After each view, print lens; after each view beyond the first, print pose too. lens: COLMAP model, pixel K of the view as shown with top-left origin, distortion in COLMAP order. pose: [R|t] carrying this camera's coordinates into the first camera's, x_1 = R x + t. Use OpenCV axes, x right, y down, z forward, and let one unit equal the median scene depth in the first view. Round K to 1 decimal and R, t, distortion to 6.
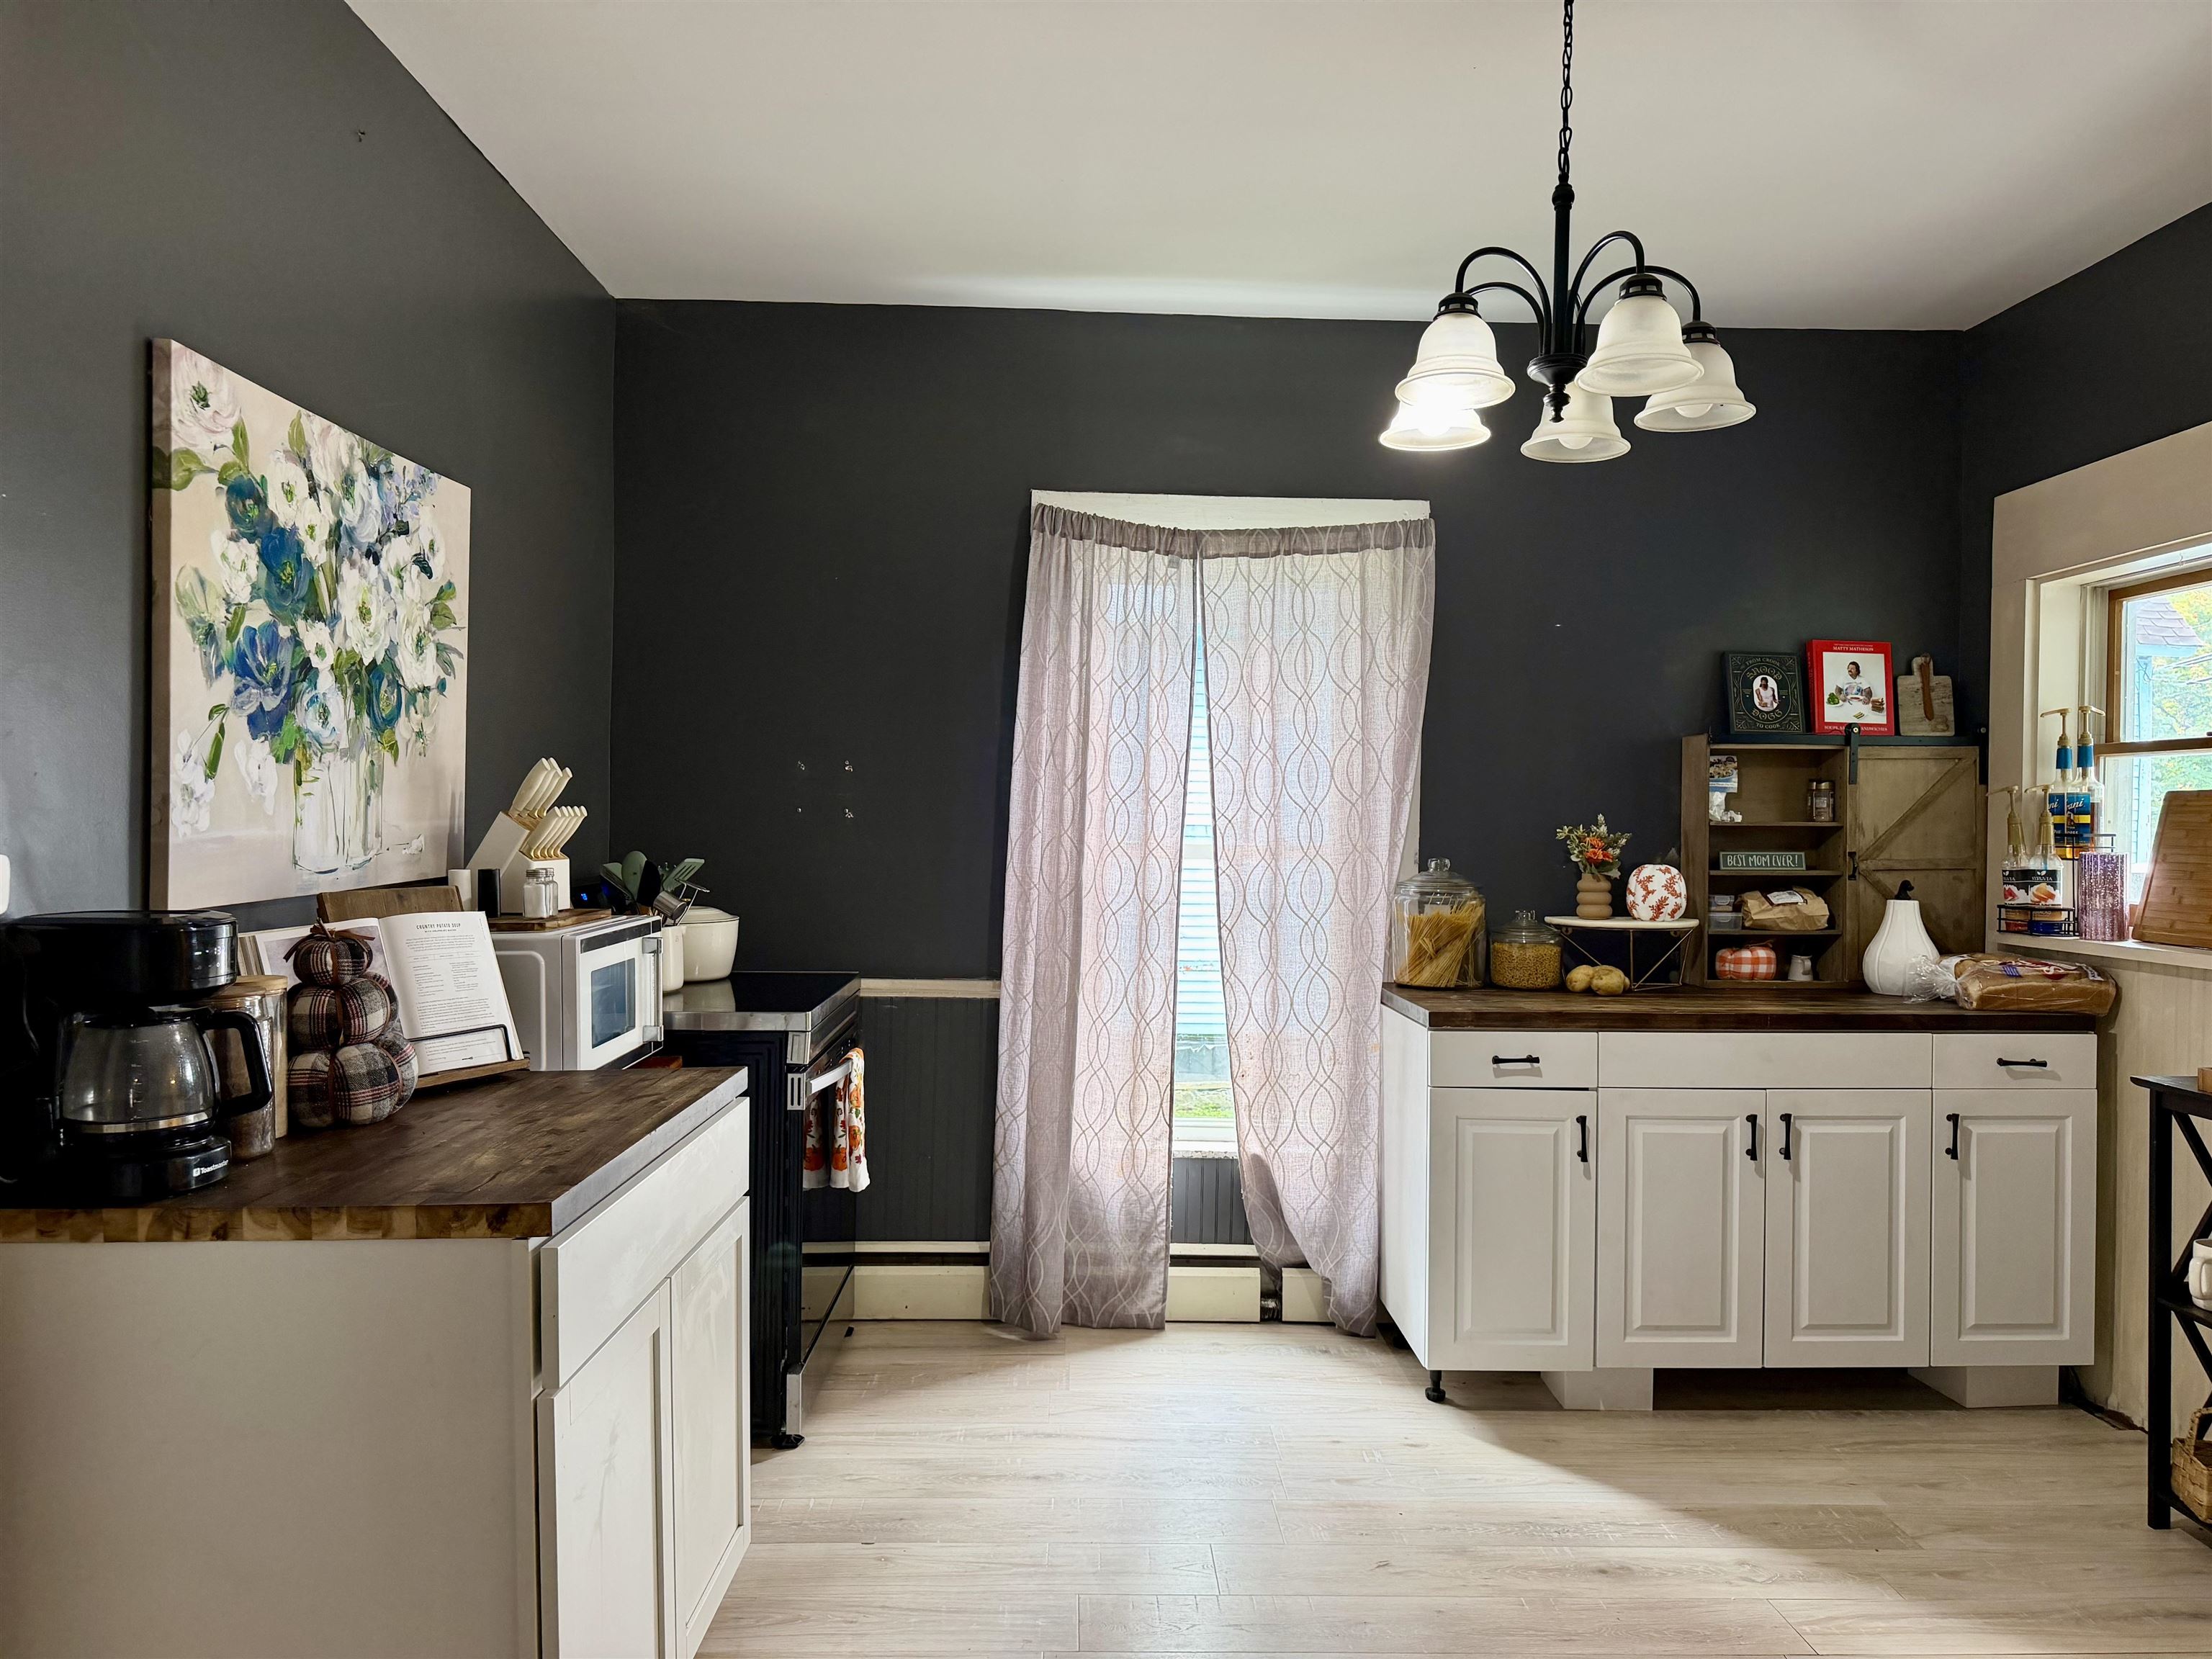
lens RADIAL K [[1549.0, 0, 1109.6], [0, 1549.0, 837.3], [0, 0, 1]] dist [0.072492, -0.104394]
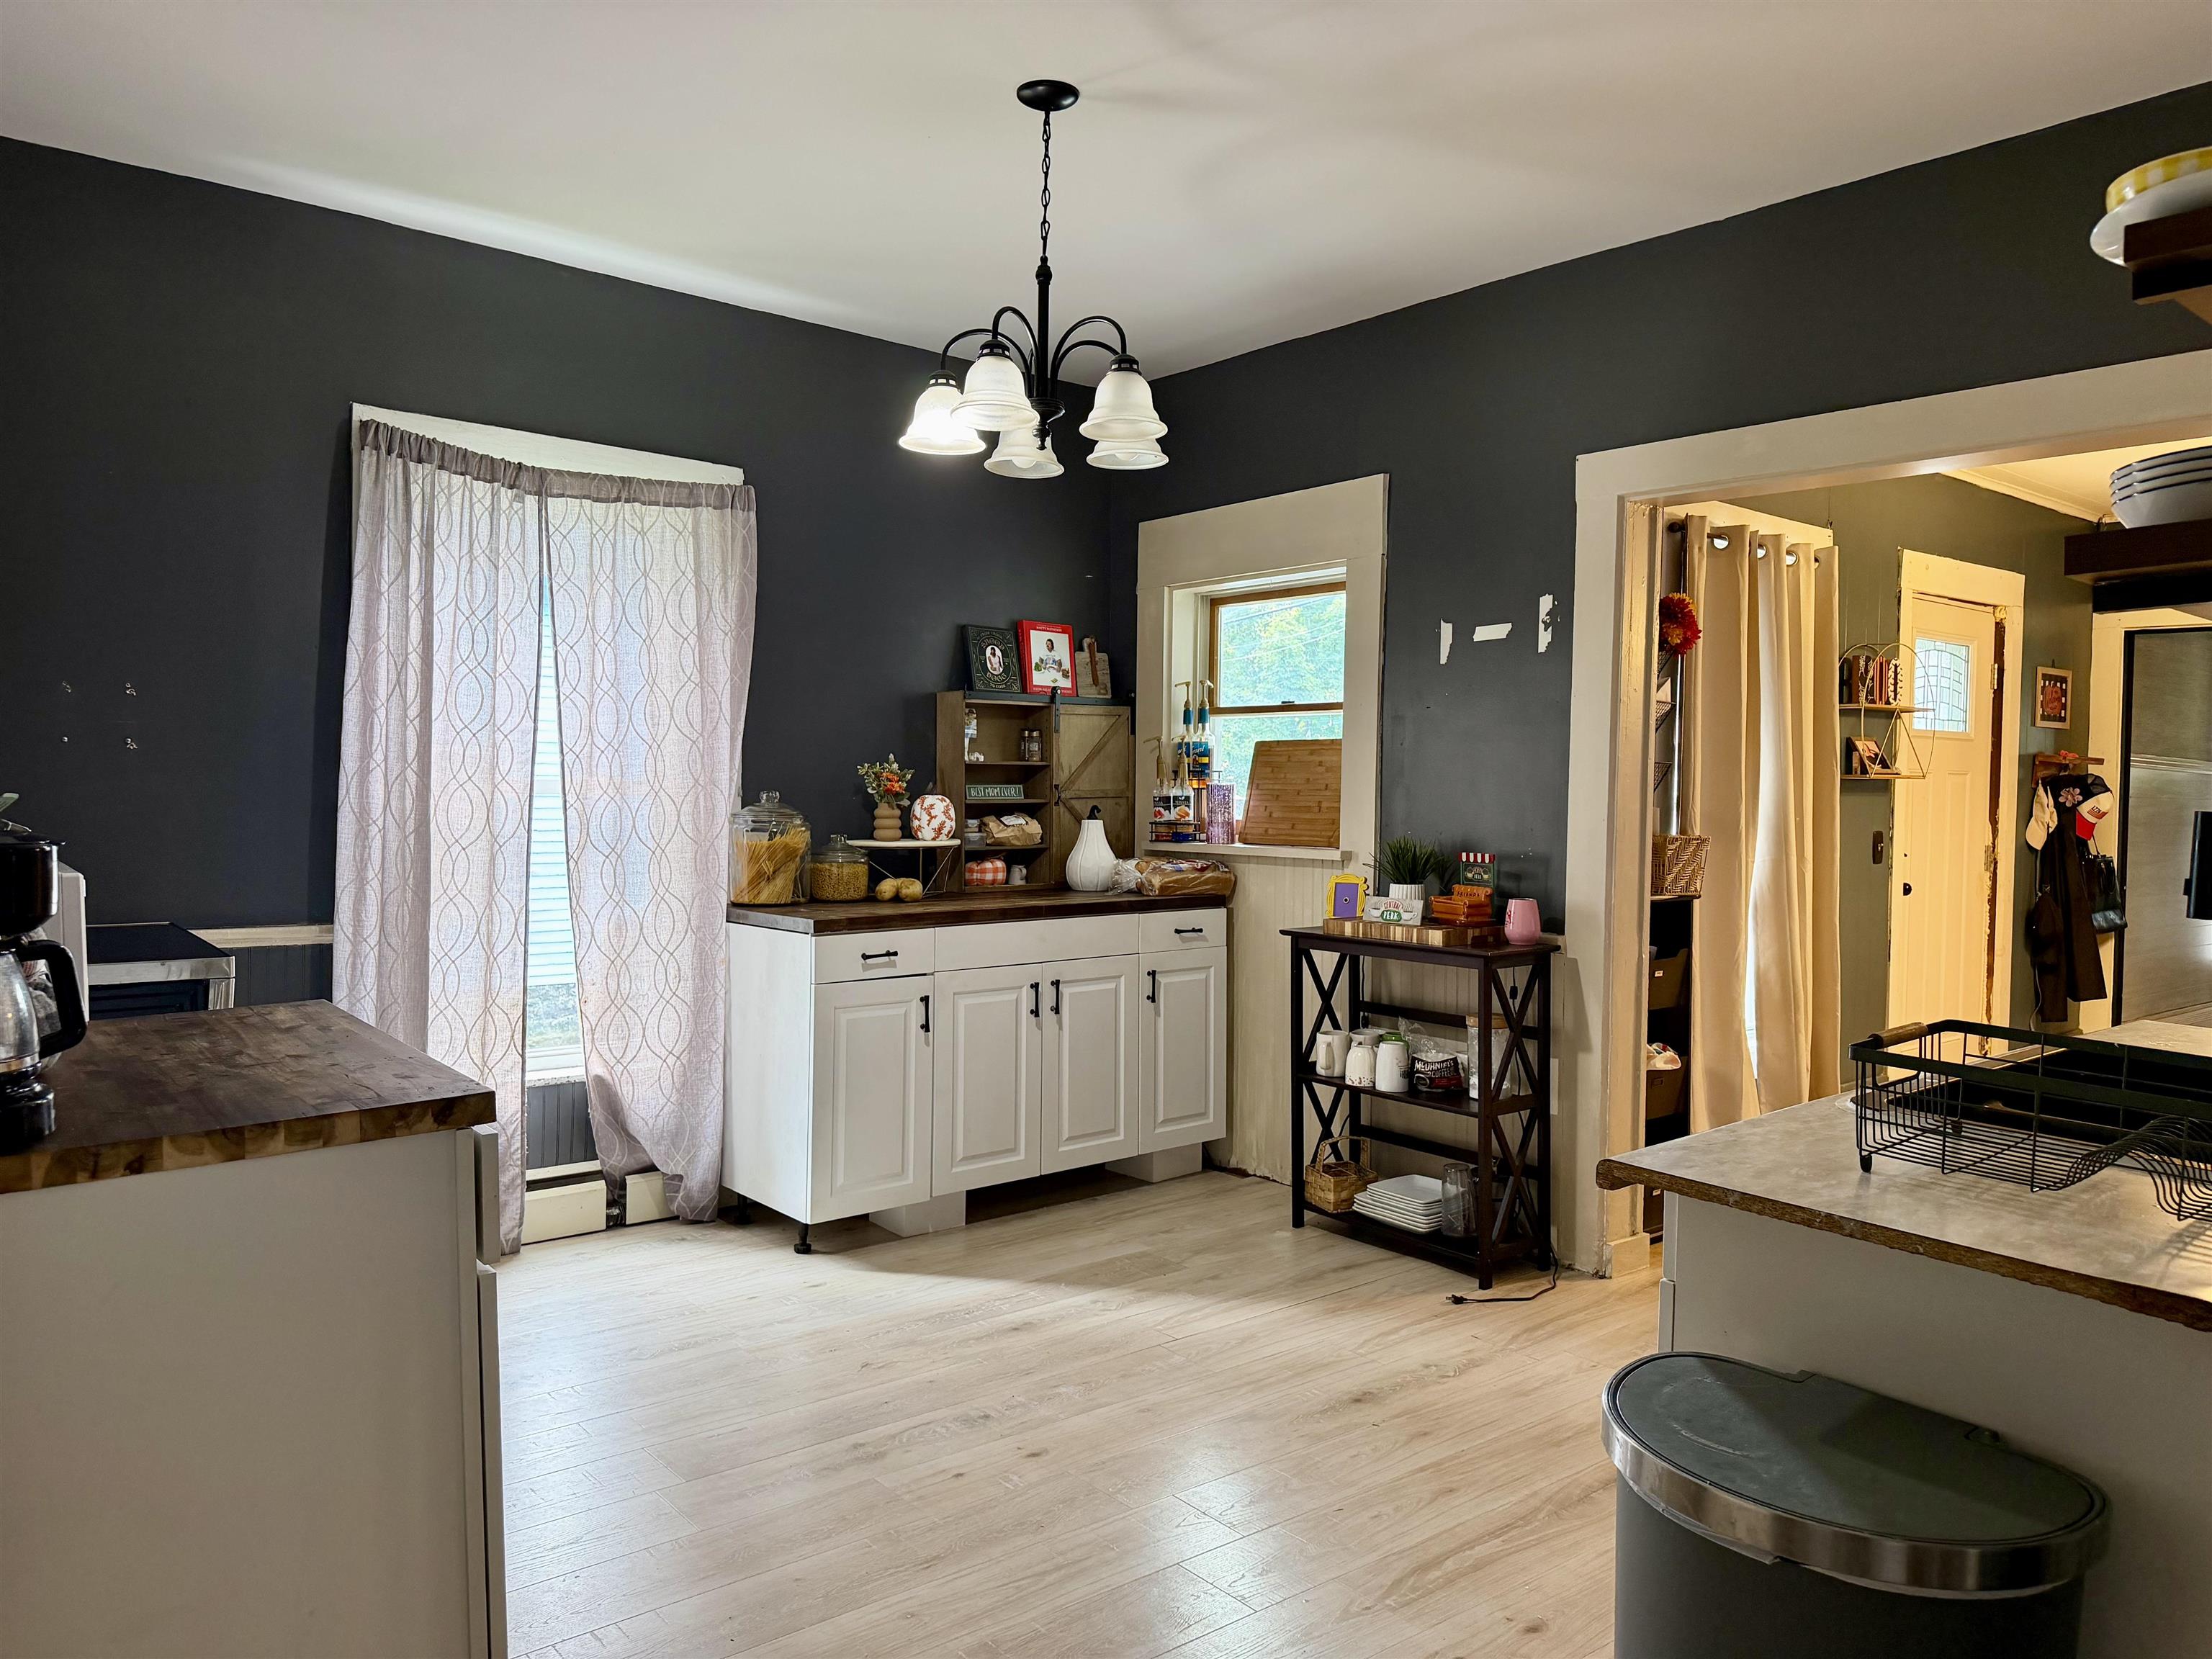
lens RADIAL K [[1549.0, 0, 1057.7], [0, 1549.0, 863.5], [0, 0, 1]] dist [0.072492, -0.104394]
pose [[0.781501, -0.032399, 0.623062, -0.338349], [0.007967, 0.999088, 0.041959, 0.021041], [-0.623853, -0.027827, 0.781046, -0.015751]]
